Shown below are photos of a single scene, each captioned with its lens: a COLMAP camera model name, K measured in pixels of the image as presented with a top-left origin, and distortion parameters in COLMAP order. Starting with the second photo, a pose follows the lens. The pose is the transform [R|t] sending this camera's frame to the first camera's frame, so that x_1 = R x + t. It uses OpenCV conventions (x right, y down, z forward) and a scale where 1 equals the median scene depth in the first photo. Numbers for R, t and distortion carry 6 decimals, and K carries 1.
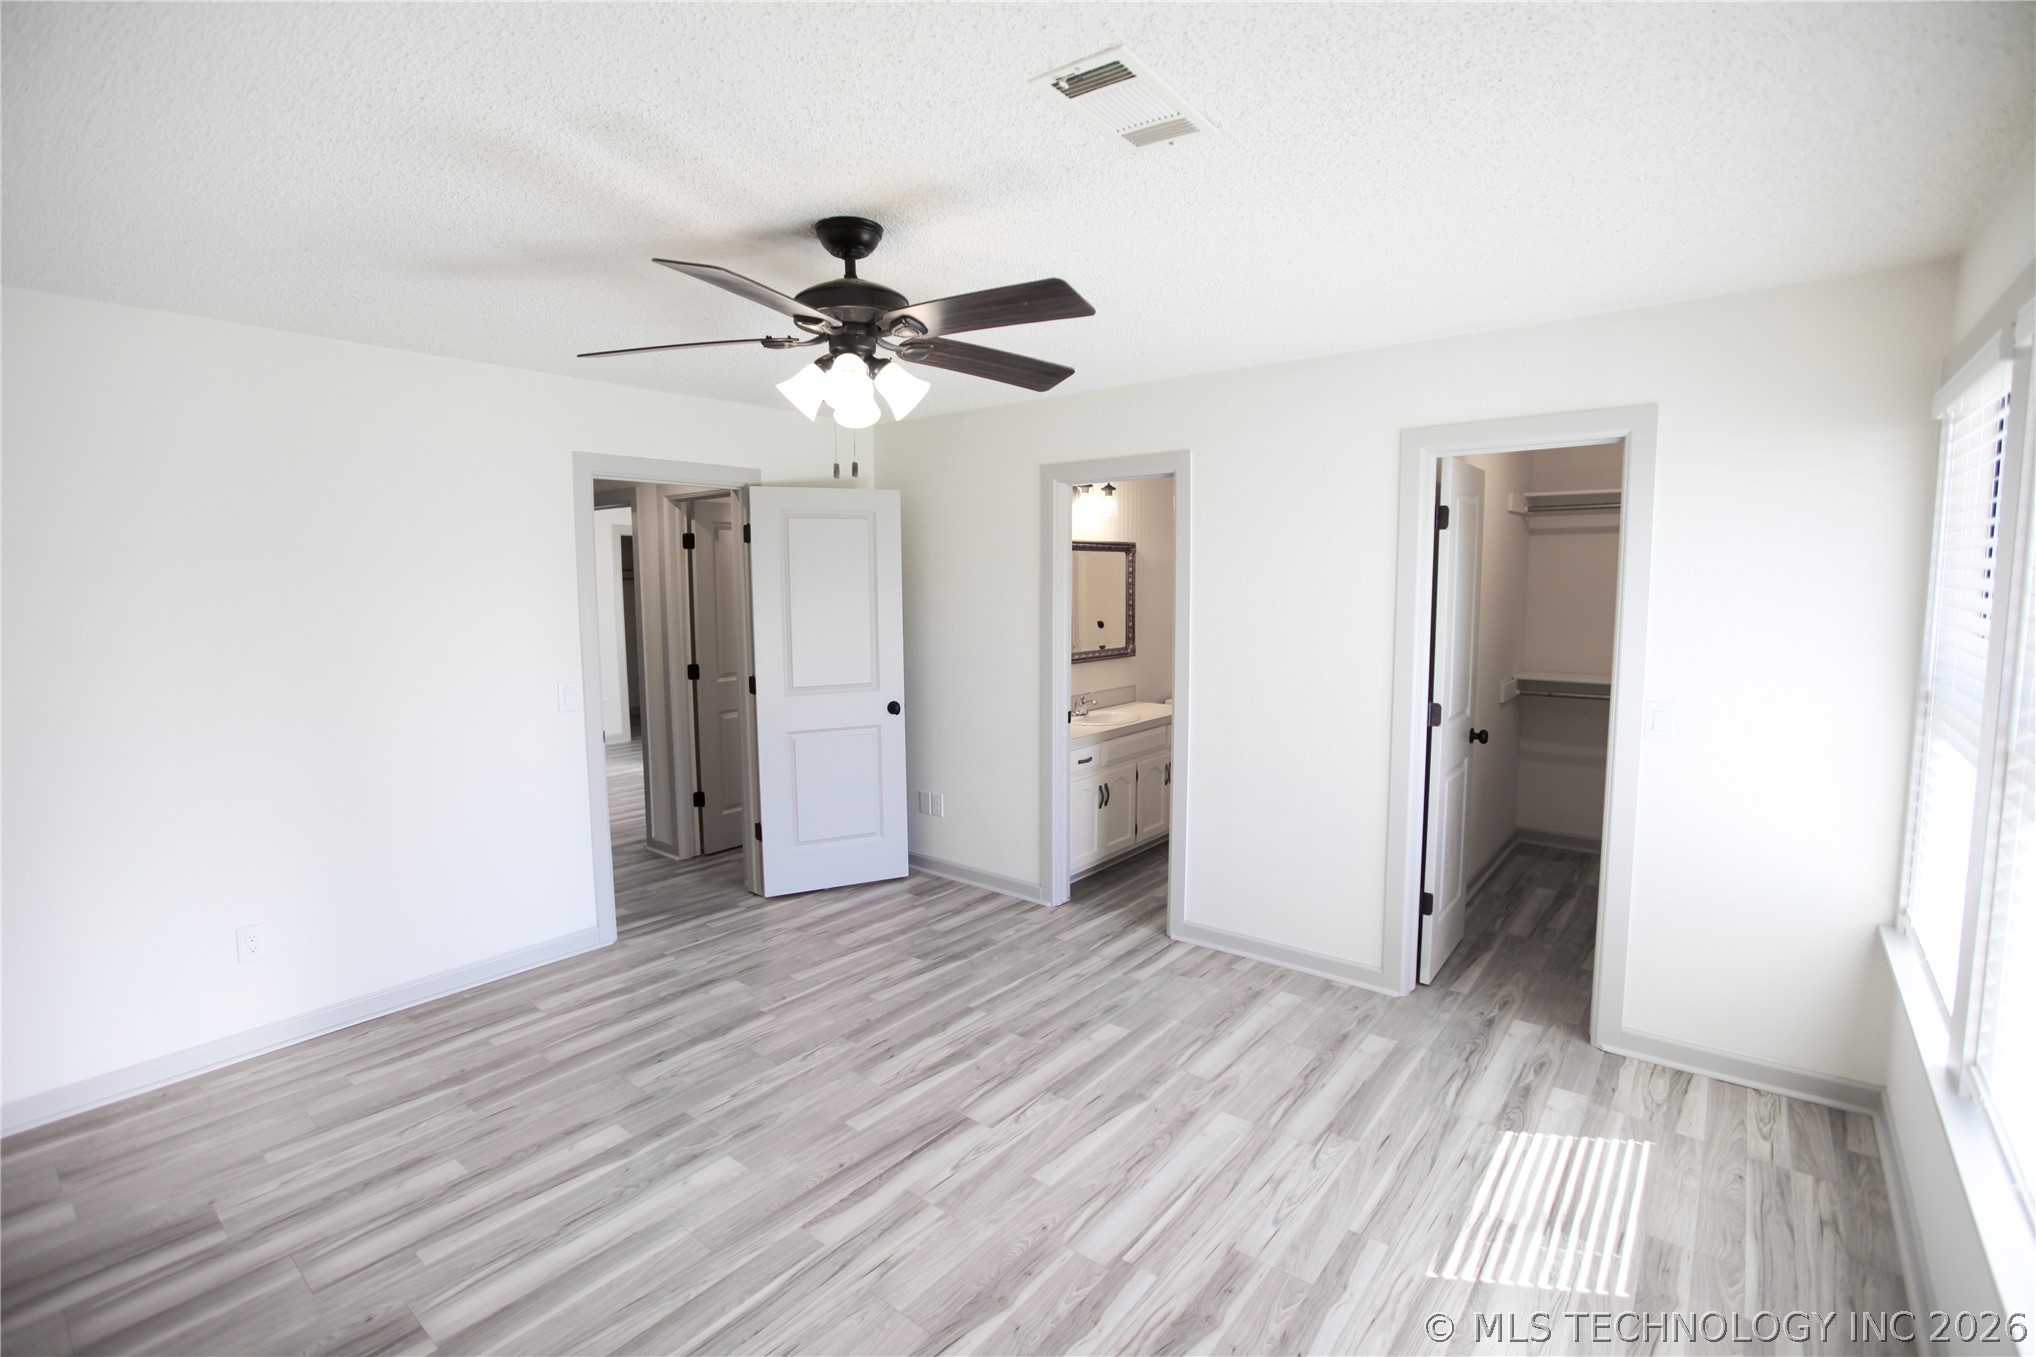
lens RADIAL K [[927.1, 0, 1023.1], [0, 927.1, 640.5], [0, 0, 1]] dist [-0.044044, 0.012261]
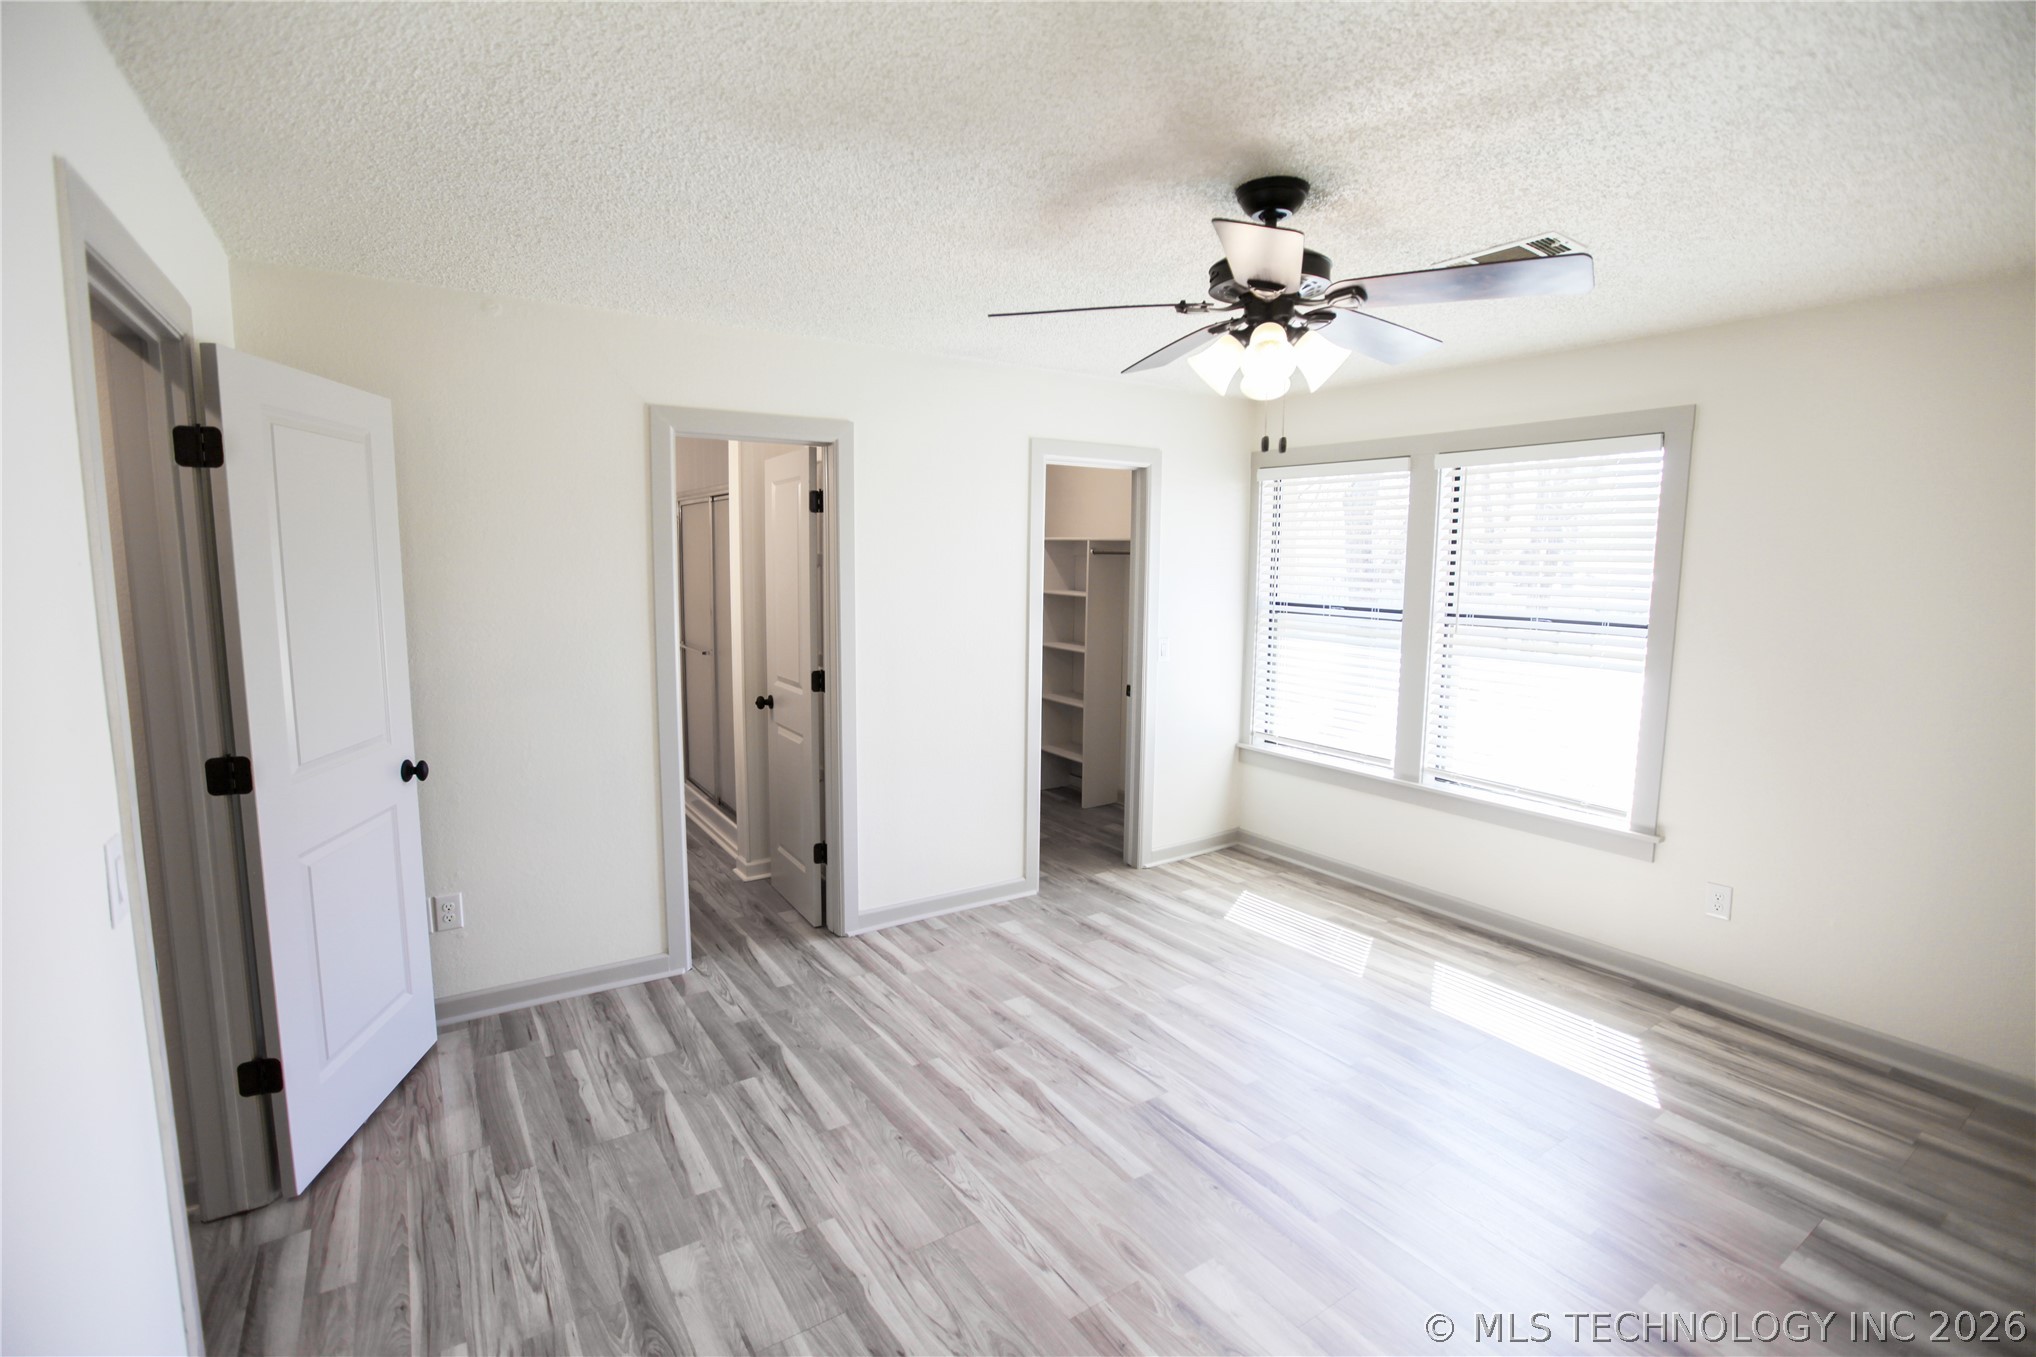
lens RADIAL K [[927.1, 0, 990.1], [0, 927.1, 679.1], [0, 0, 1]] dist [-0.044044, 0.012261]
pose [[0.311808, -0.109134, 0.943857, -0.990247], [0.049743, 0.993894, 0.098487, -0.041423], [-0.948842, 0.016241, 0.315333, 0.827966]]
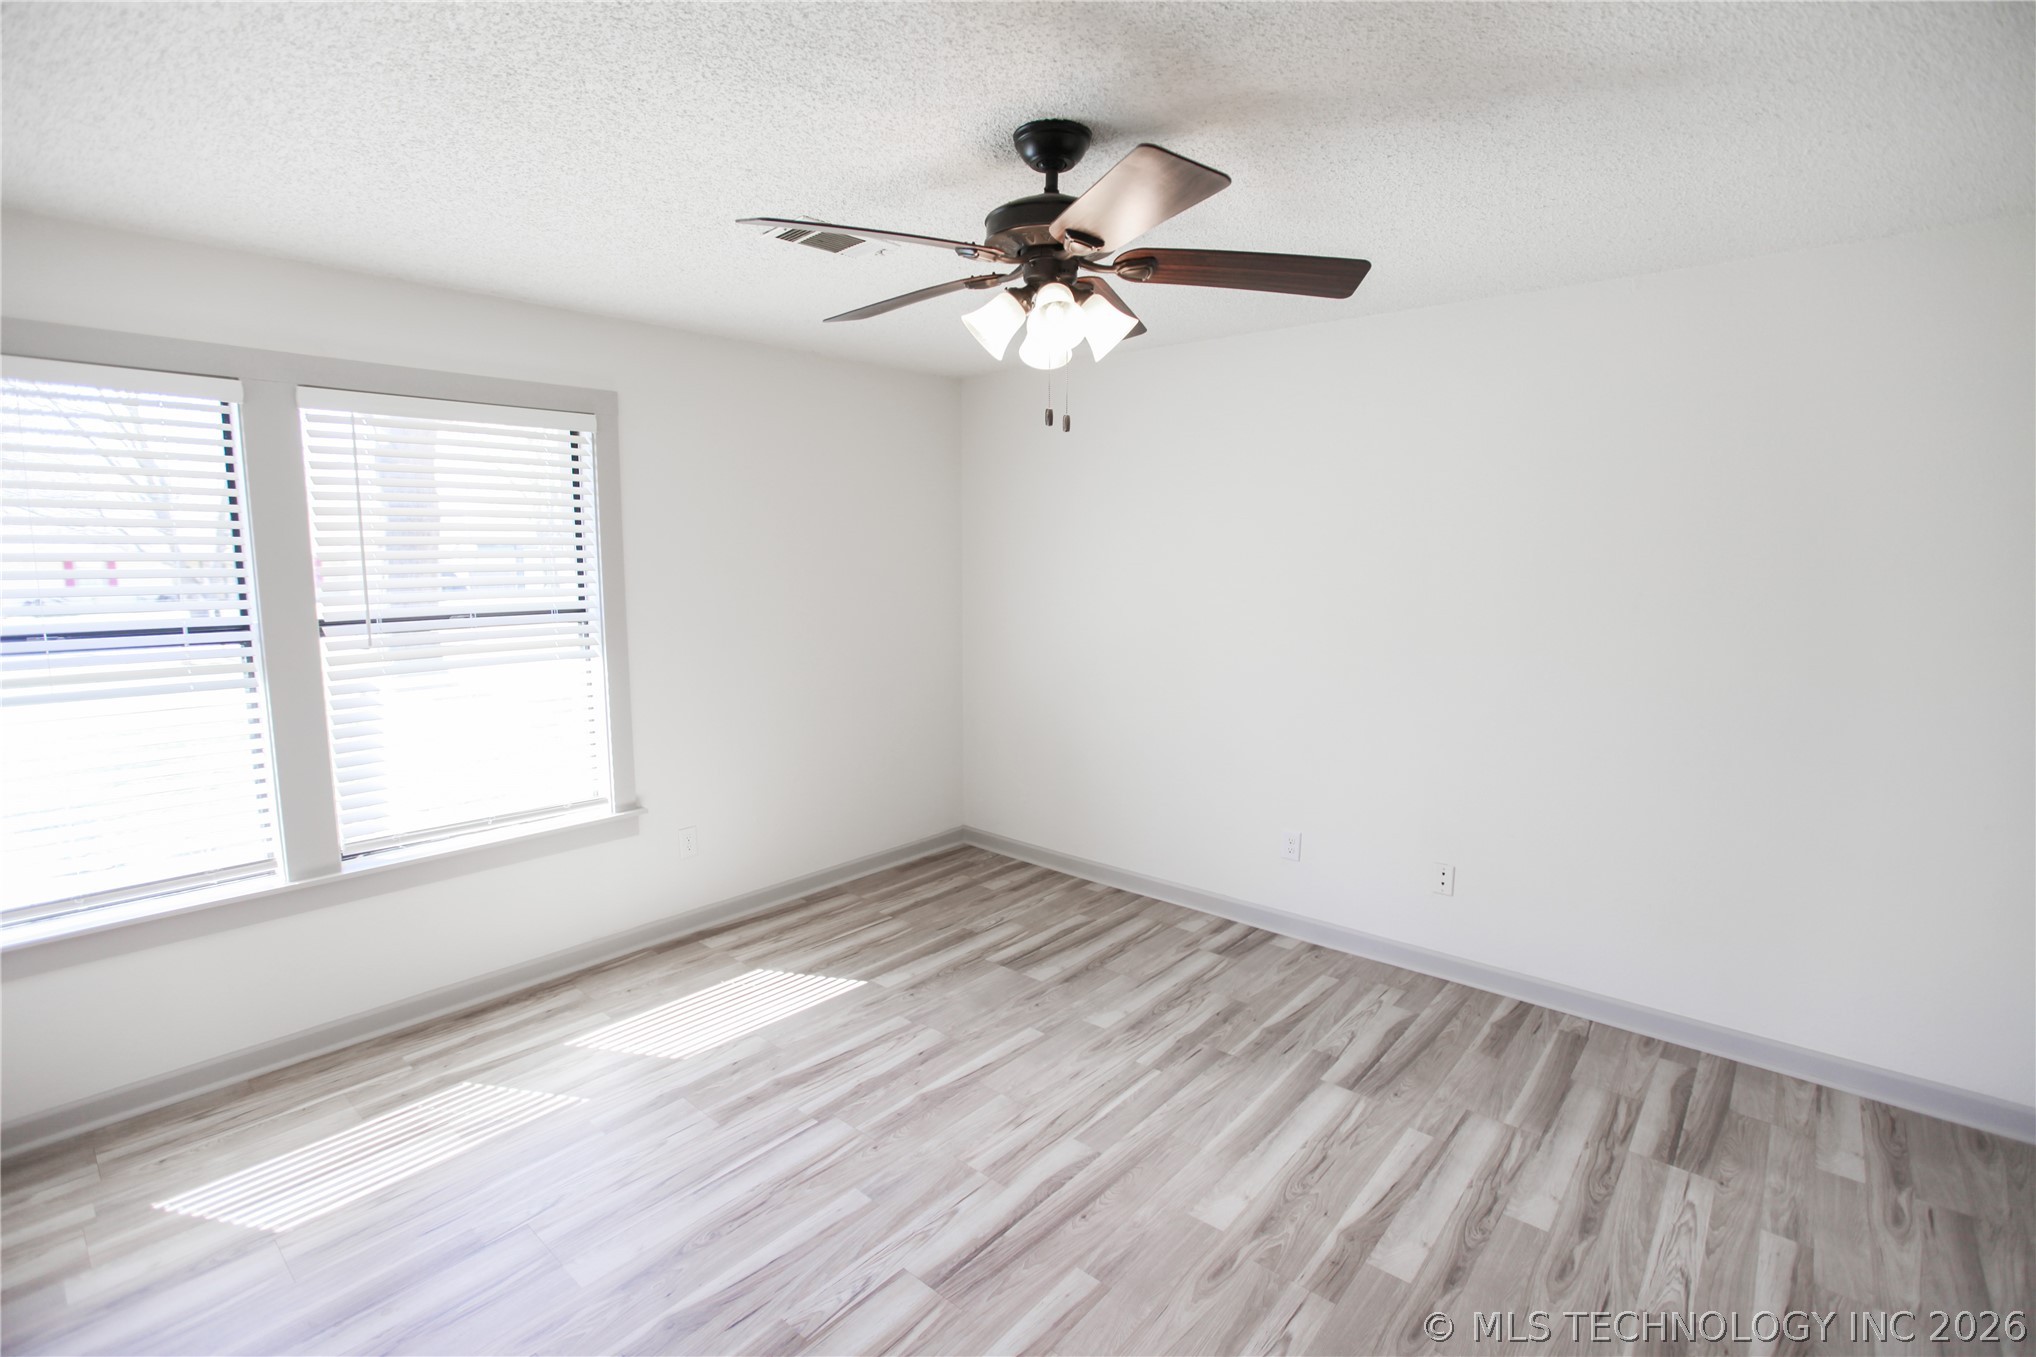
lens RADIAL K [[927.1, 0, 1037.5], [0, 927.1, 676.6], [0, 0, 1]] dist [-0.044044, 0.012261]
pose [[-0.999787, 0.004913, 0.020040, -0.157805], [0.008703, 0.981030, 0.193659, -0.093085], [-0.018709, 0.193792, -0.980864, 1.589794]]
